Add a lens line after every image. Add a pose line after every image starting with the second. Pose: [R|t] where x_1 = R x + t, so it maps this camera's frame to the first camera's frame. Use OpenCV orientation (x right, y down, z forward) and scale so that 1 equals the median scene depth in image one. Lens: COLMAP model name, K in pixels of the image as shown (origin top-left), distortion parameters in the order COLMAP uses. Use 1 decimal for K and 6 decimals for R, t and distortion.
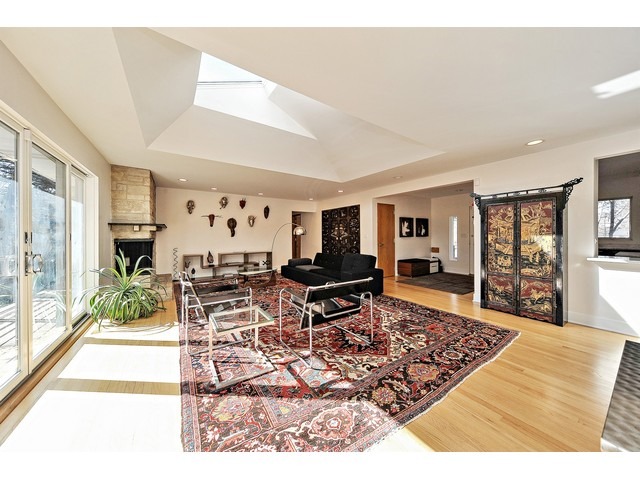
lens RADIAL K [[221.9, 0, 320.3], [0, 221.9, 235.8], [0, 0, 1]] dist [0.003172, 0.000877]
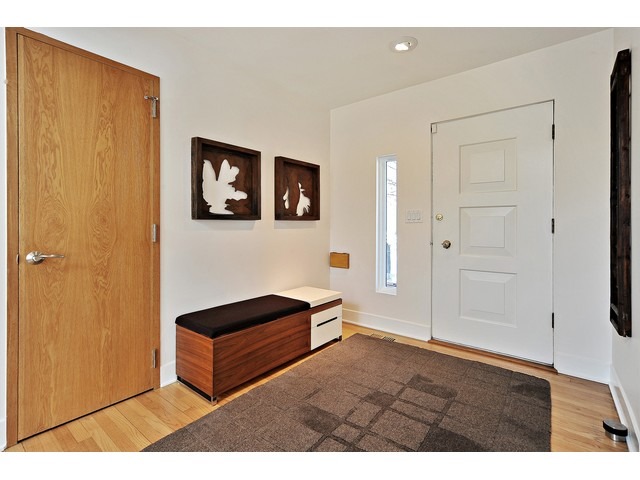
lens RADIAL K [[301.8, 0, 319.7], [0, 301.8, 228.3], [0, 0, 1]] dist [-0.001336, -0.000025]
pose [[0.952814, 0.002366, 0.303545, 0.400766], [-0.003621, 0.999987, 0.003572, 0.014896], [-0.303532, -0.004502, 0.952810, 0.655781]]
